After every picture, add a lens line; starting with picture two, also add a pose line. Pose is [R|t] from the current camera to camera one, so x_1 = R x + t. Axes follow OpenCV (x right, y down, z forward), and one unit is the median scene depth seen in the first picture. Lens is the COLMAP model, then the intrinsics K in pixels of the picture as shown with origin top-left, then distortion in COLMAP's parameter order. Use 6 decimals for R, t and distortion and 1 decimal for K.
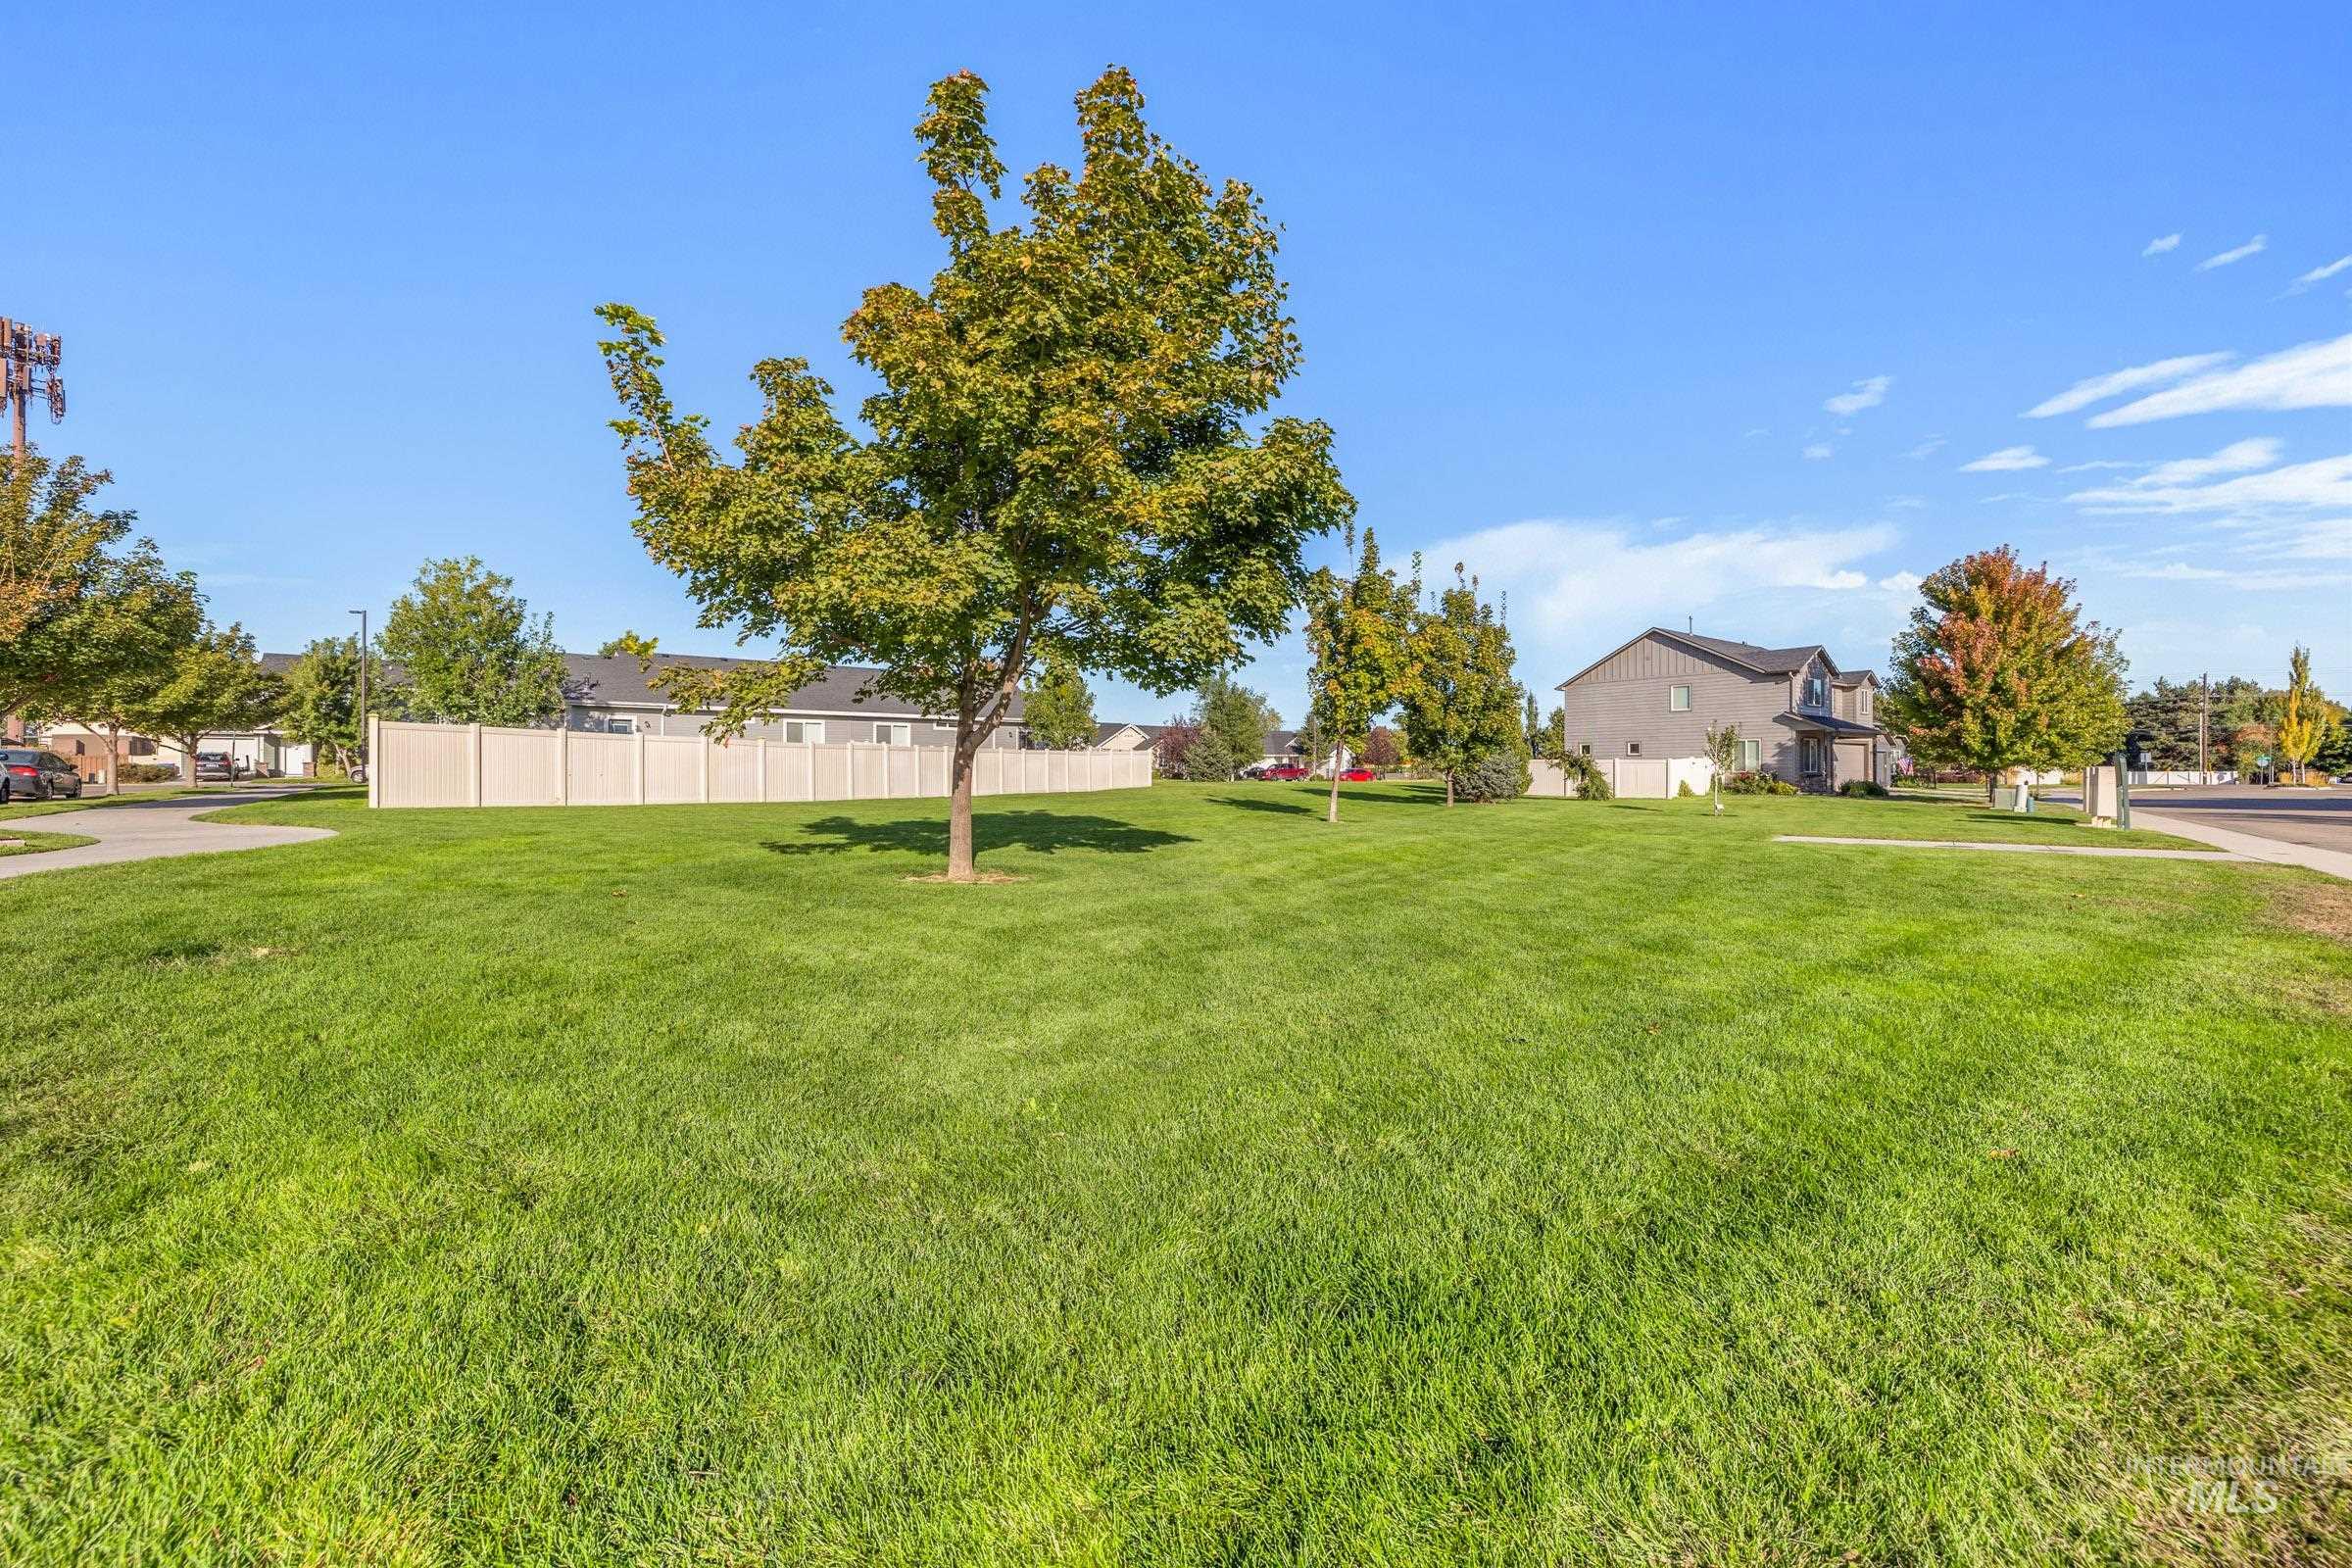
lens RADIAL K [[985.9, 0, 1178.6], [0, 985.9, 773.5], [0, 0, 1]] dist [0.000087, -0.000375]
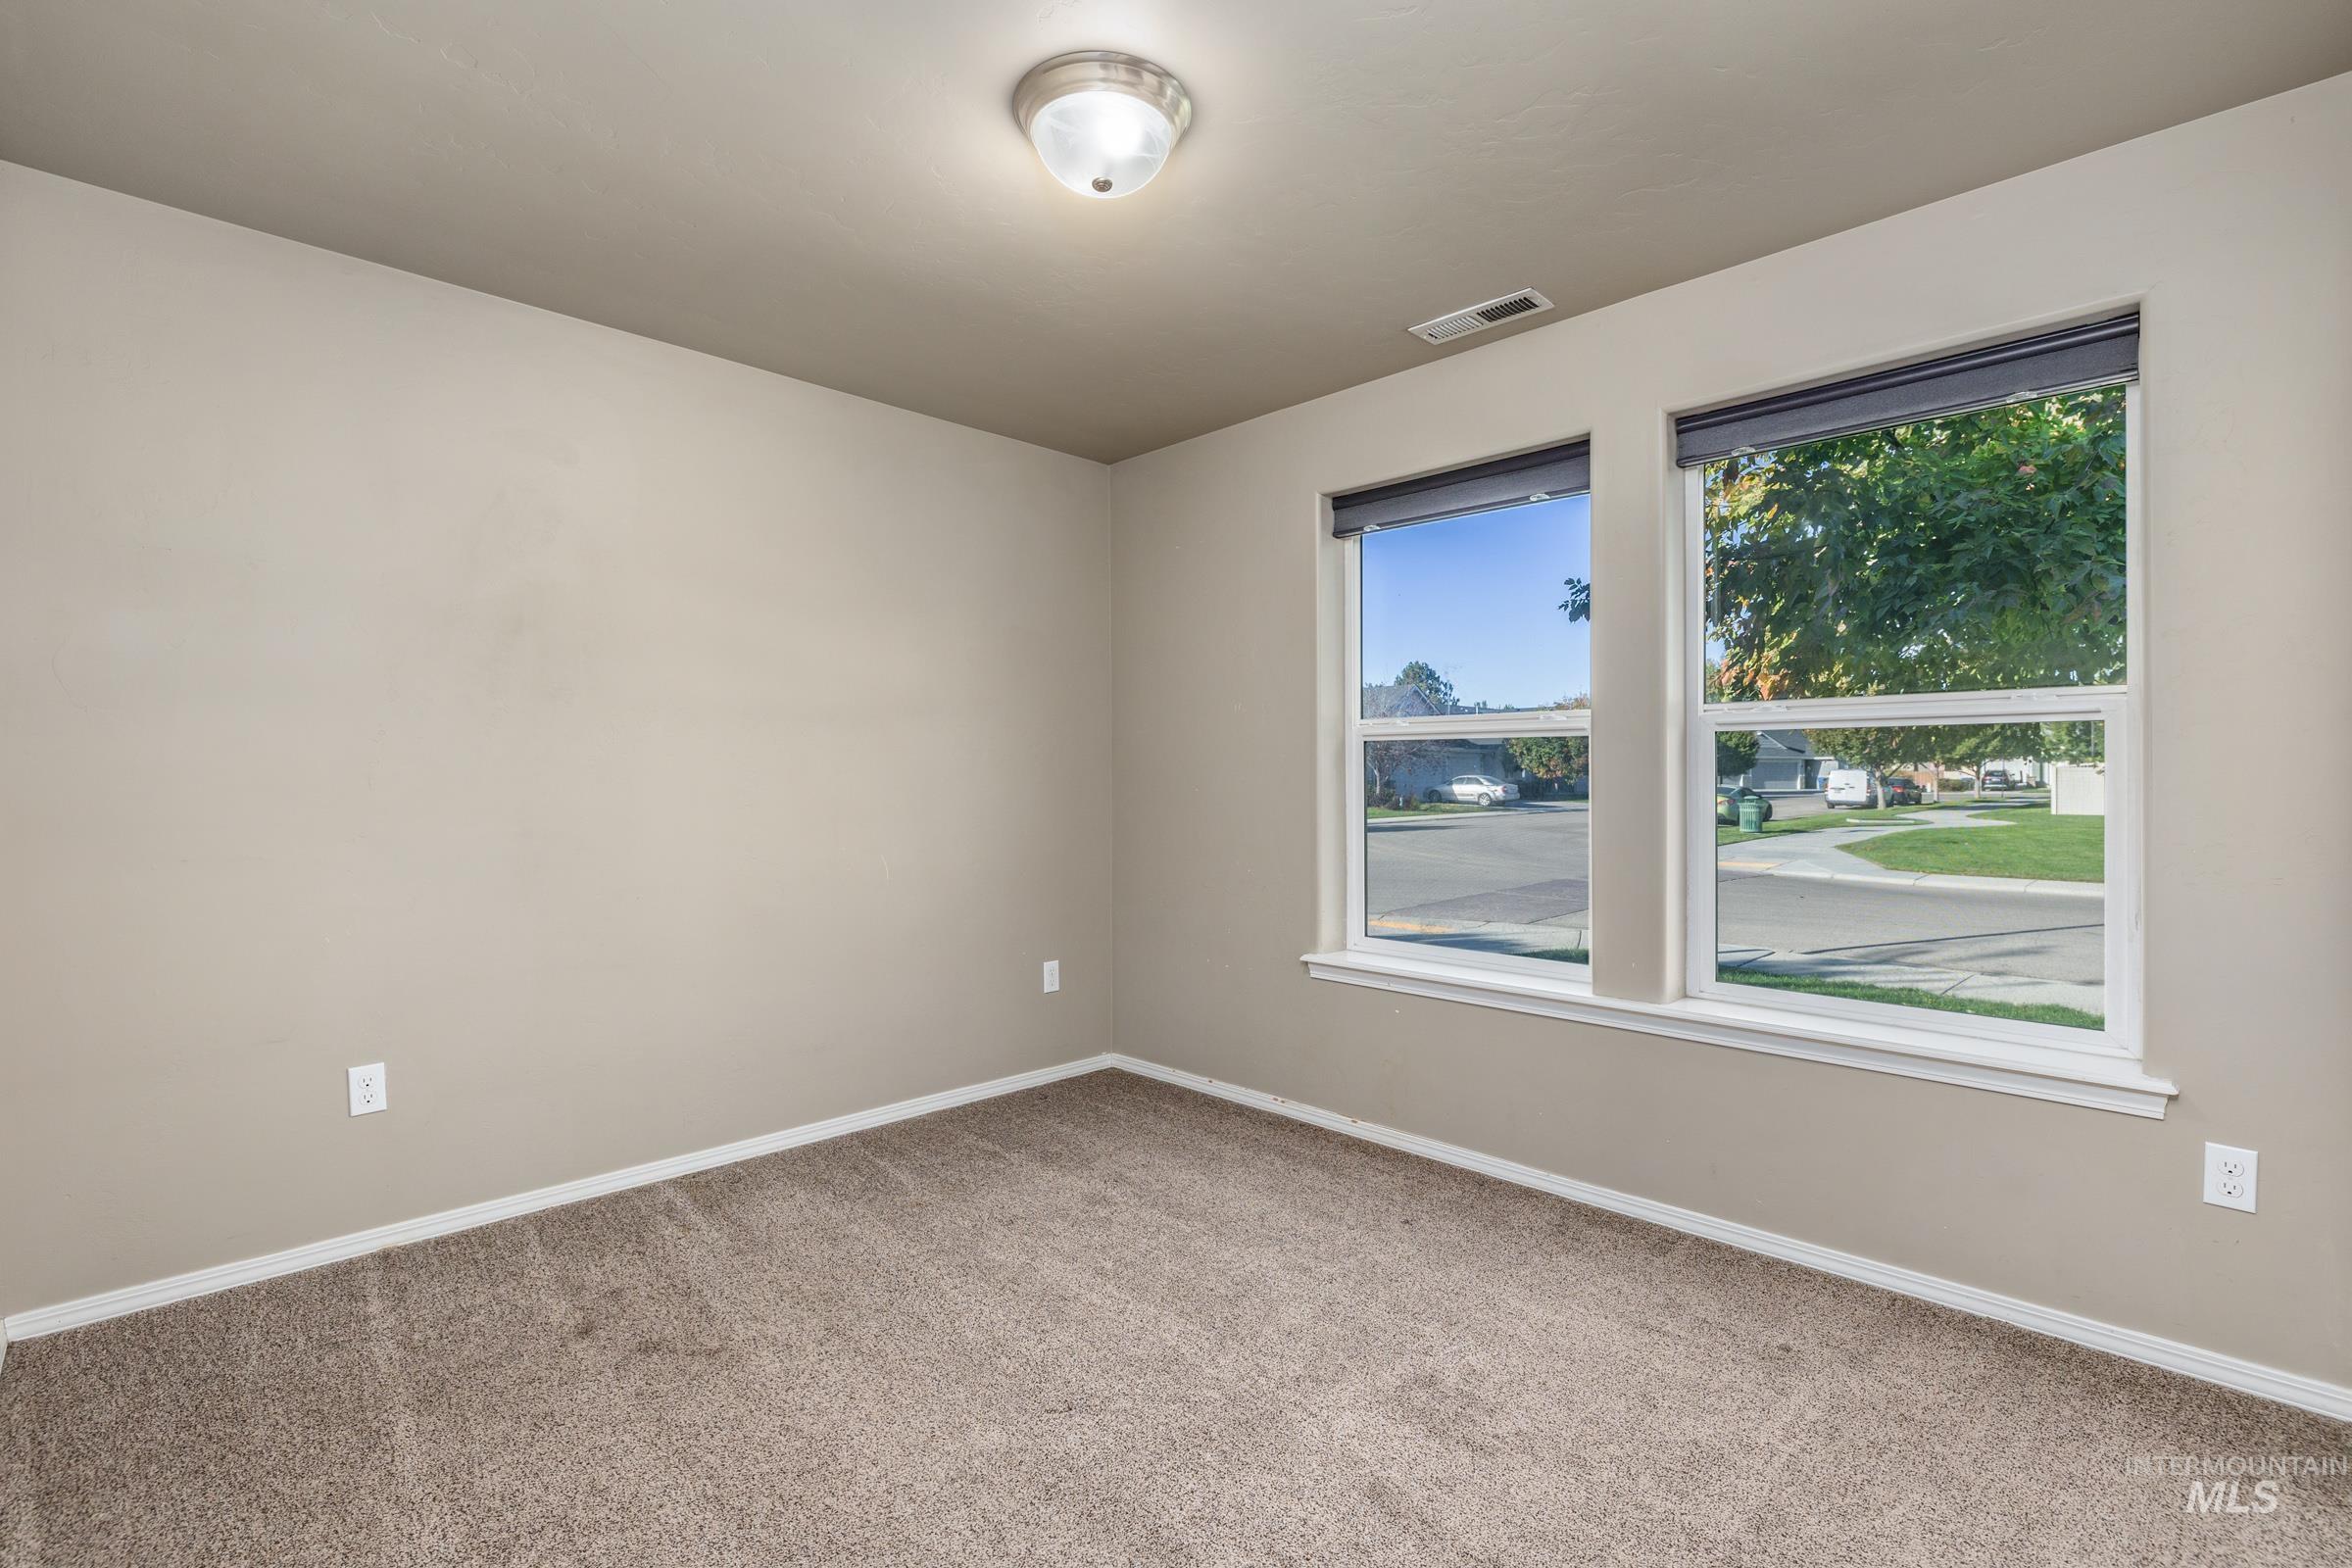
lens RADIAL K [[1073.8, 0, 1180.0], [0, 1073.8, 775.8], [0, 0, 1]] dist [-0.005714, -0.000449]
pose [[0.131565, -0.001992, -0.991306, 0.411133], [0.002125, 0.999996, -0.001728, -0.015609], [0.991305, -0.001879, 0.131568, -0.380816]]
